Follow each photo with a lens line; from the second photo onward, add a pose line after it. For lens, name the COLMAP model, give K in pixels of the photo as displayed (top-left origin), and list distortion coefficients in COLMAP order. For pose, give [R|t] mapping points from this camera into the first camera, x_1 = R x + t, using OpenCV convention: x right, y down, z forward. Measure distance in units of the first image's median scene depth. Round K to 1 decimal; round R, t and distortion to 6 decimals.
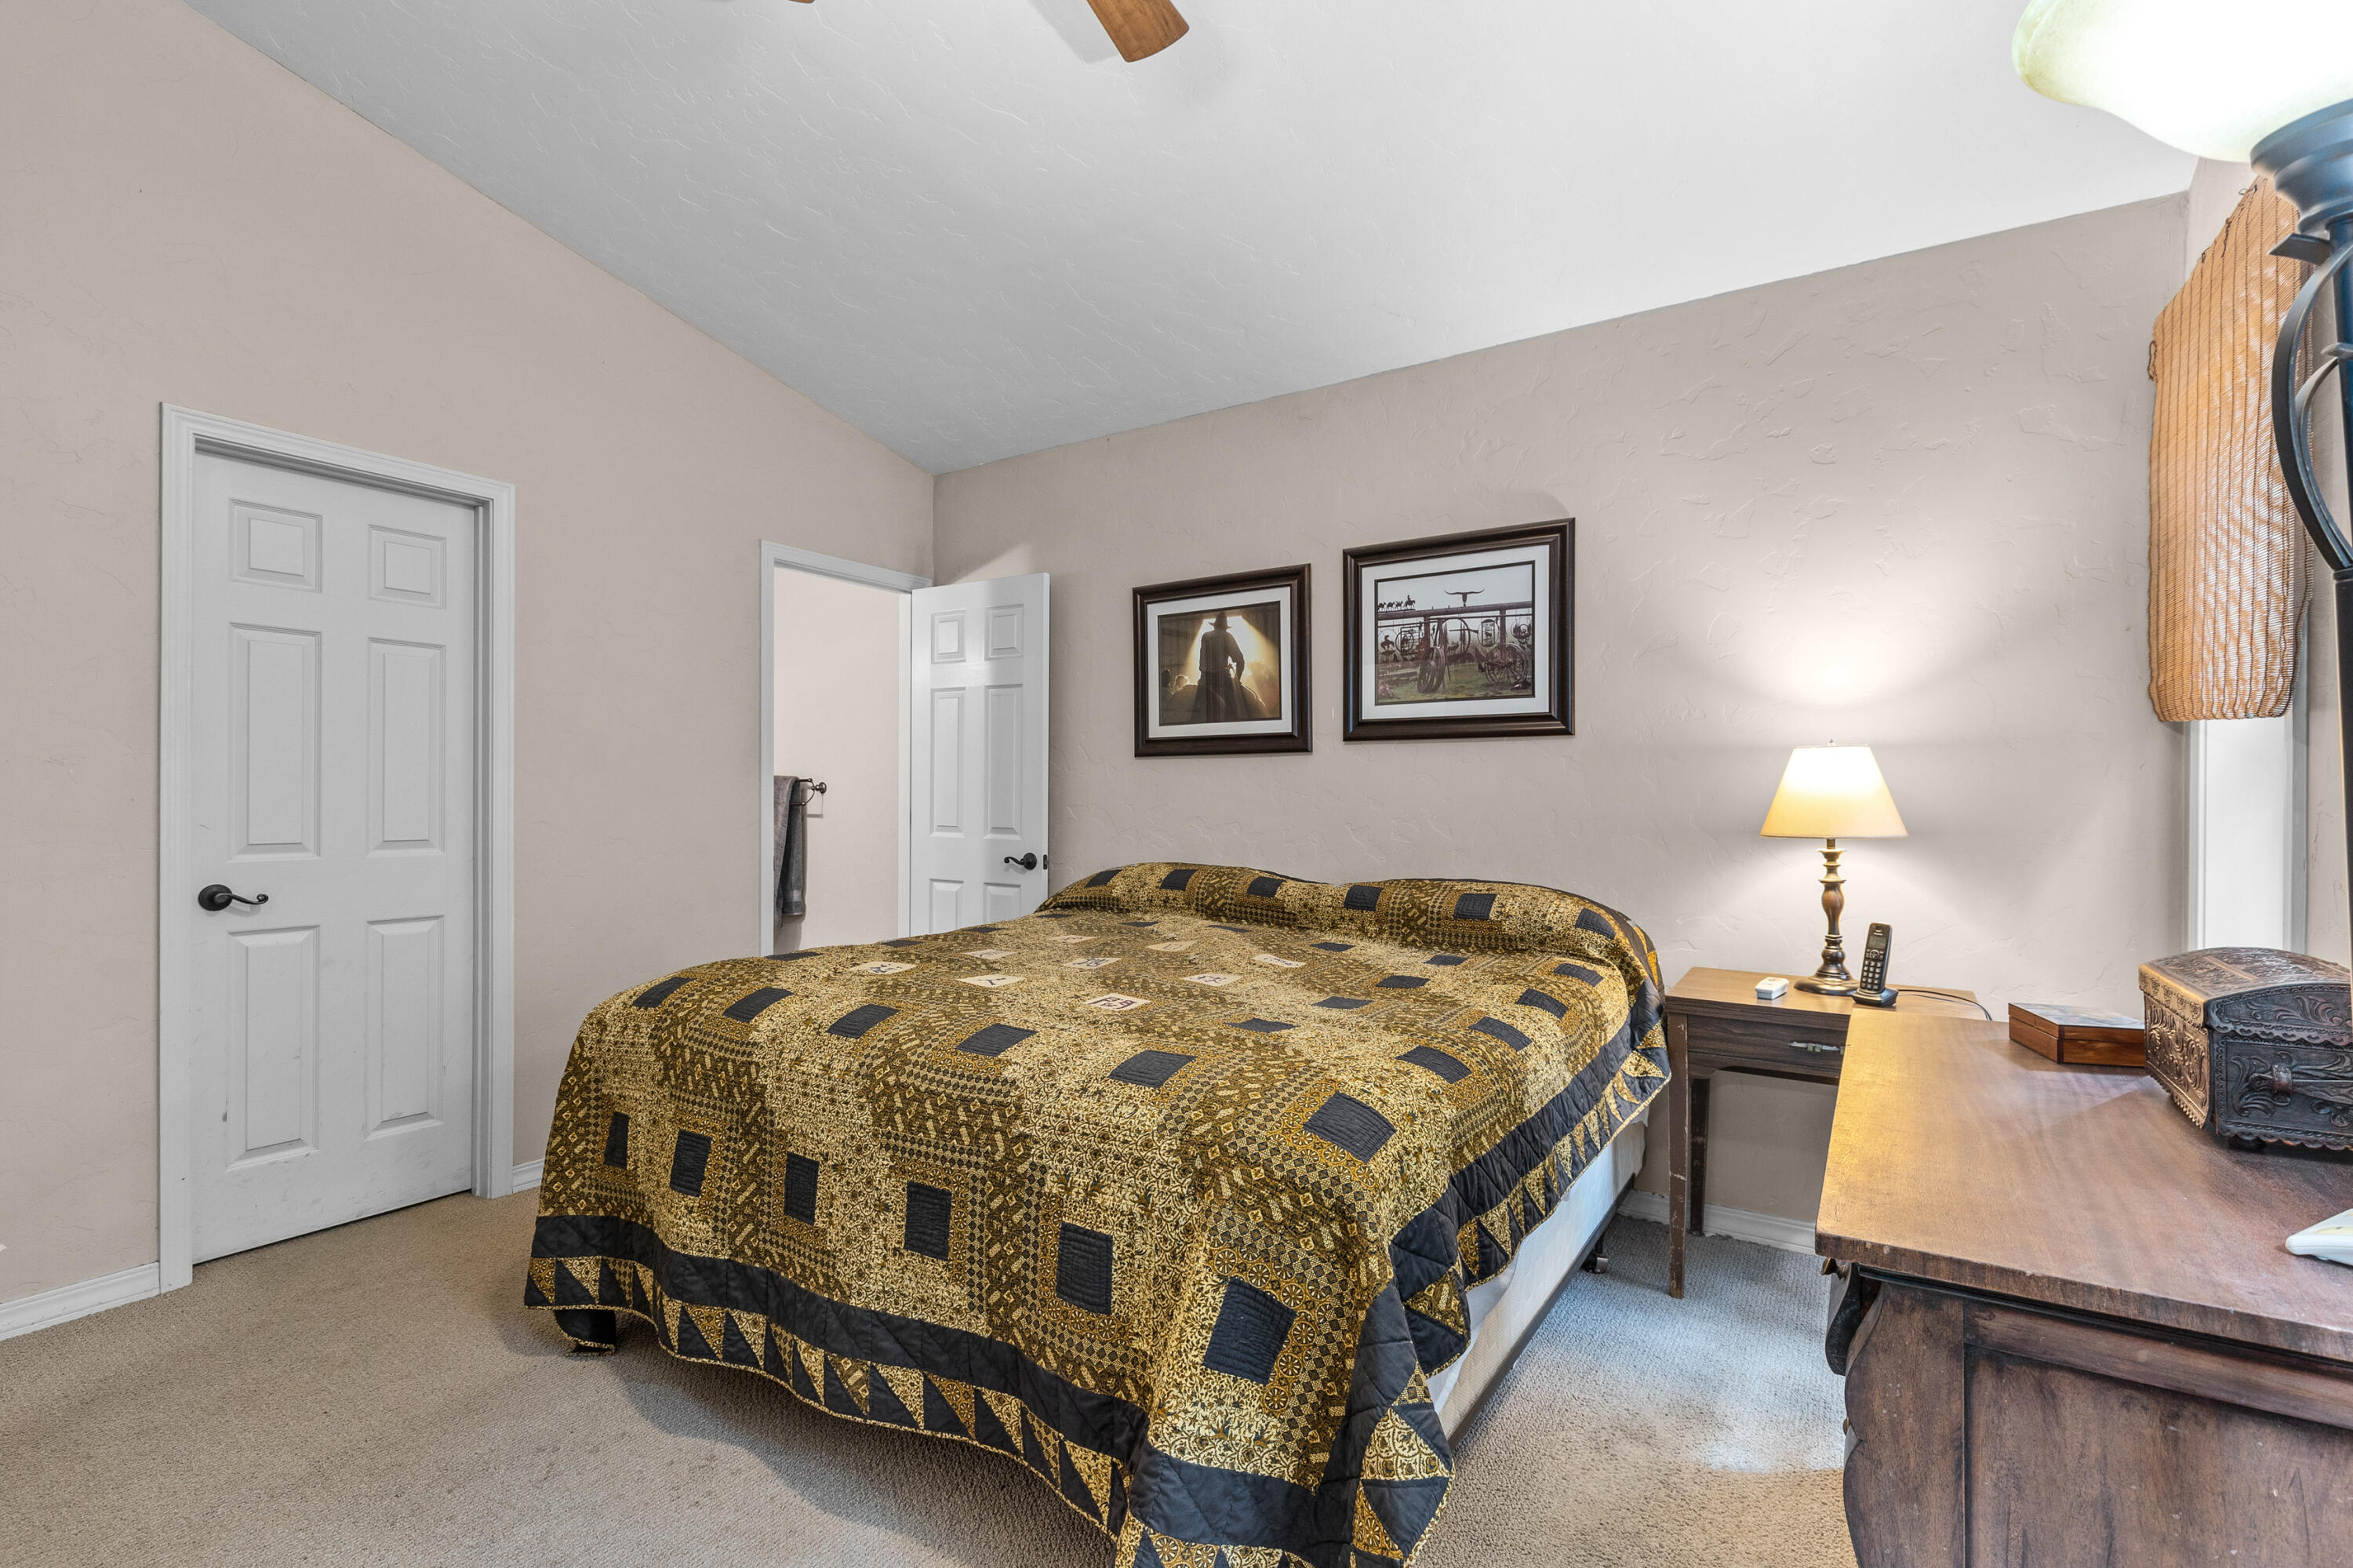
lens RADIAL K [[1095.5, 0, 1176.5], [0, 1095.5, 784.0], [0, 0, 1]] dist [0.011812, -0.000154]
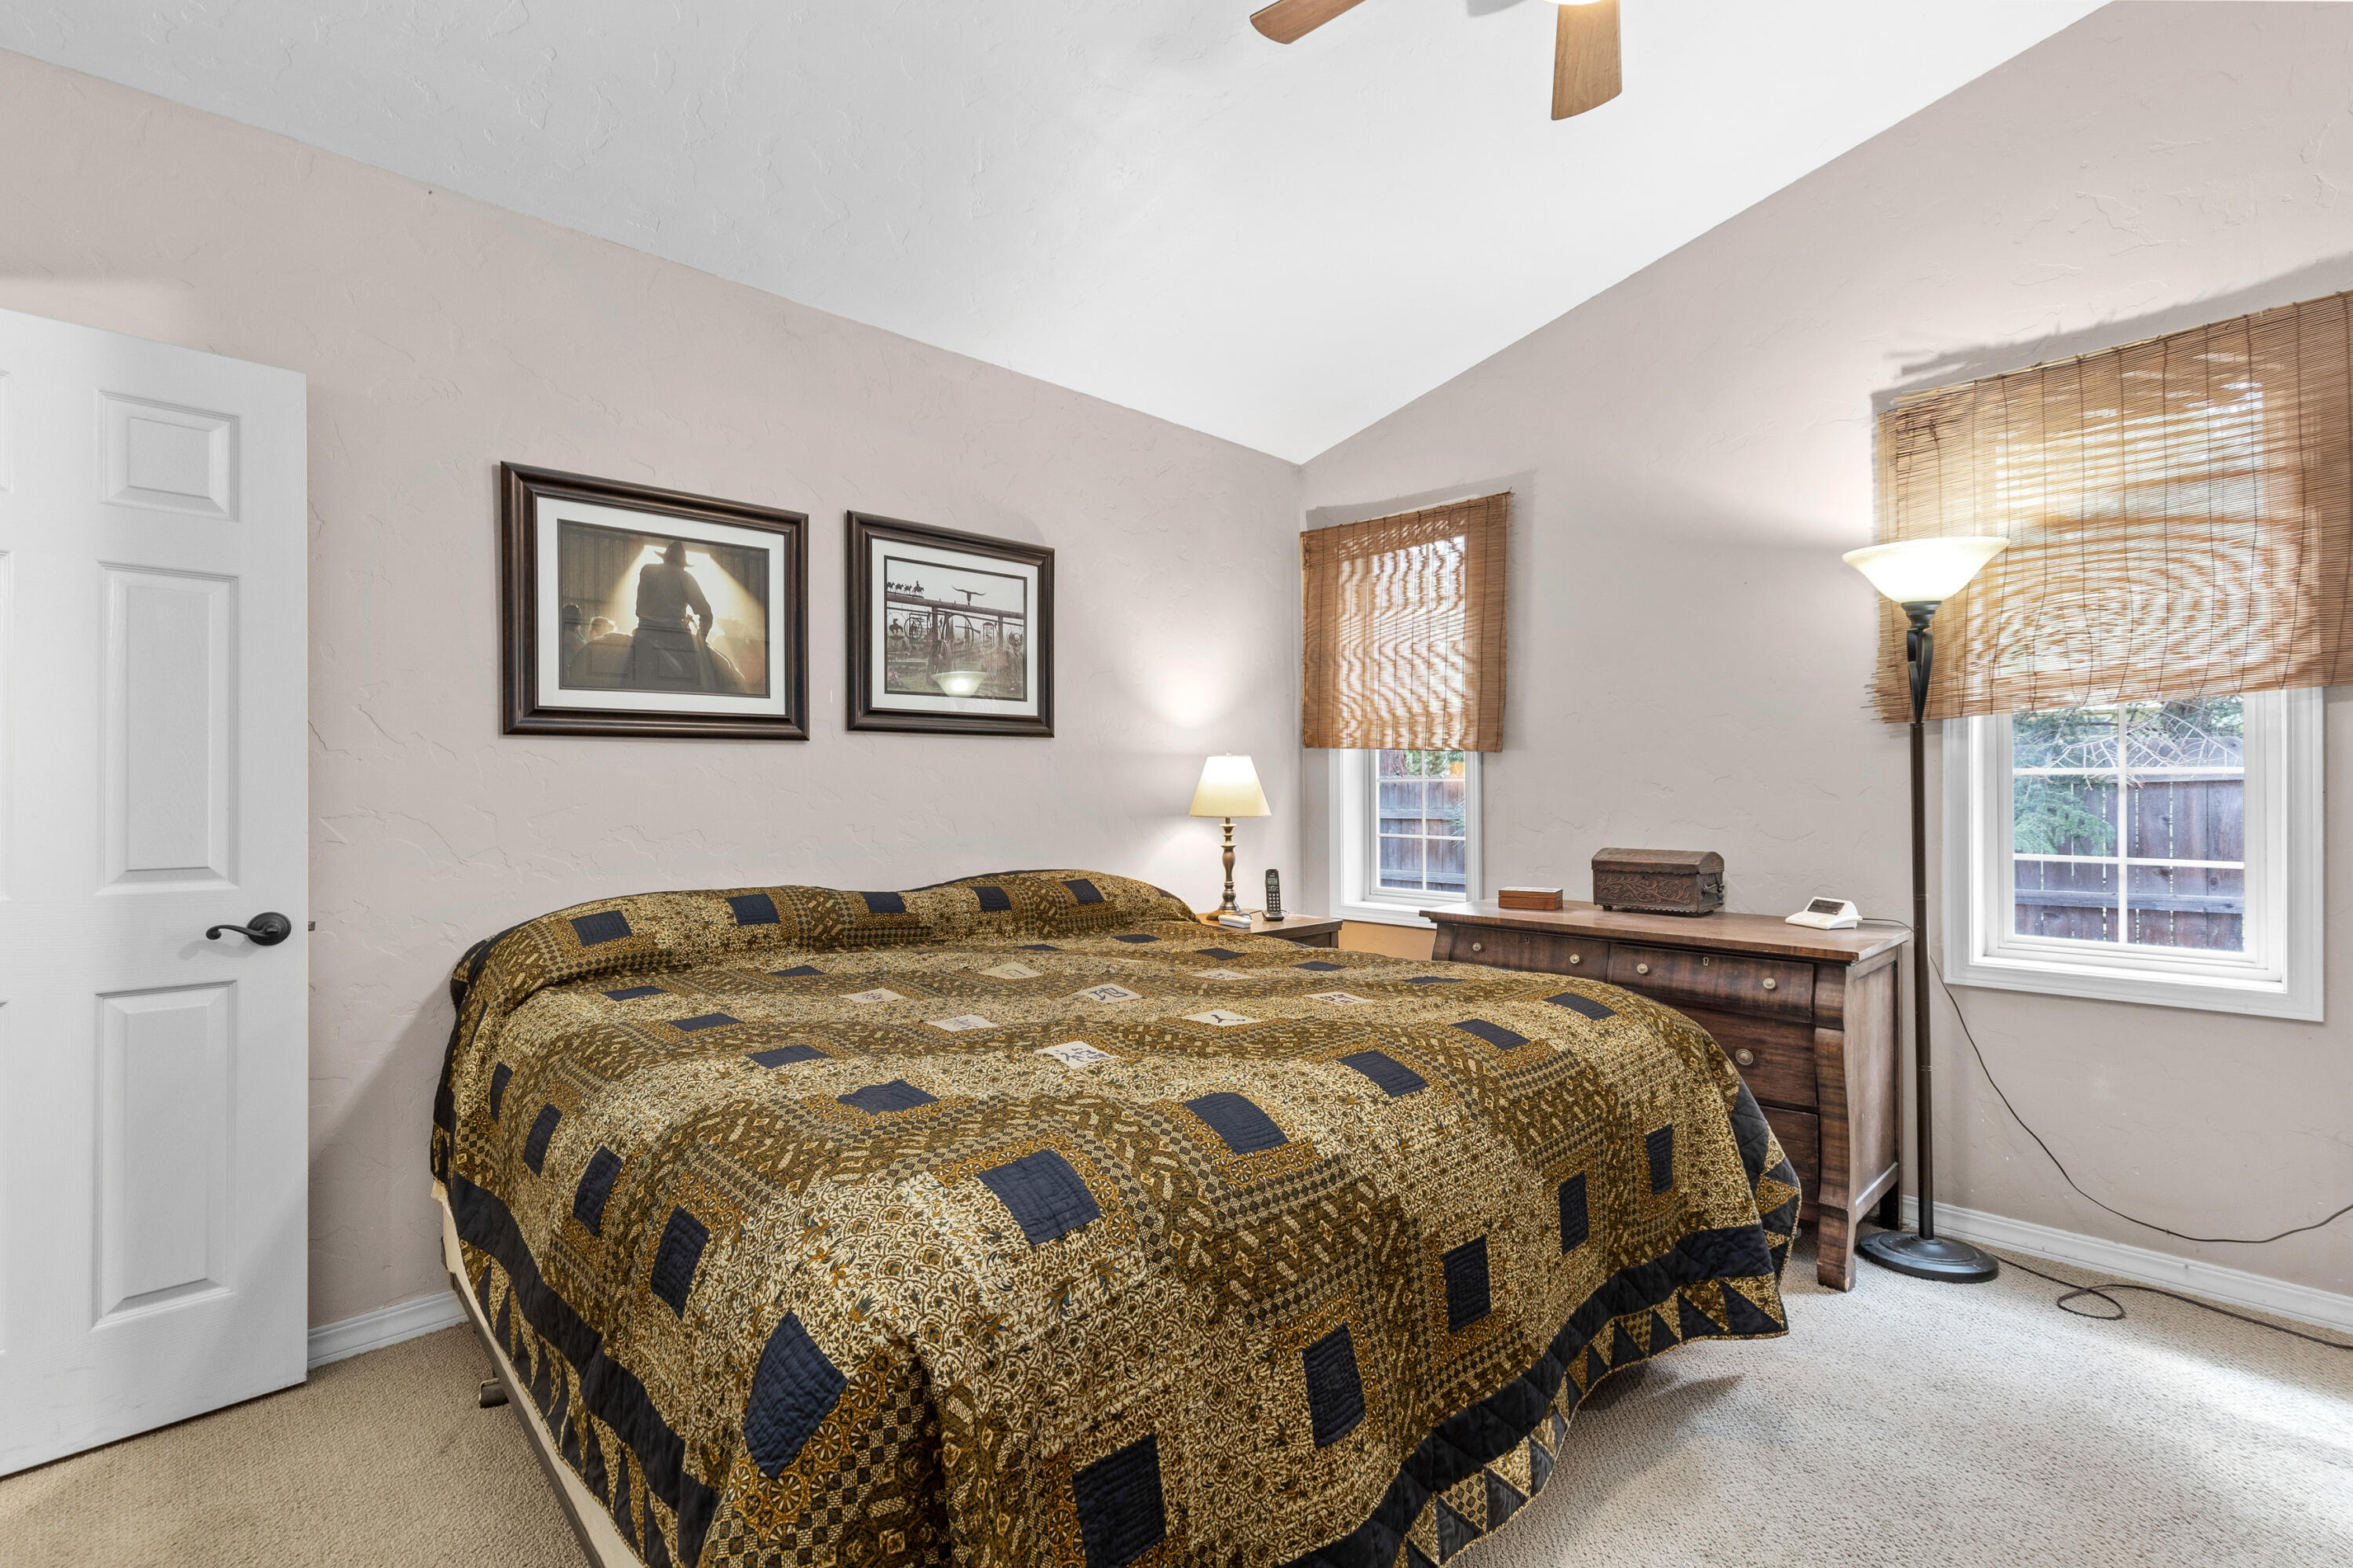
lens RADIAL K [[1072.1, 0, 1182.6], [0, 1072.1, 763.1], [0, 0, 1]] dist [0.006807, -0.000756]
pose [[0.208177, 0.018474, 0.977917, -0.641851], [-0.002577, 0.999829, -0.018339, 0.002093], [-0.978088, 0.001298, 0.208189, 0.577150]]
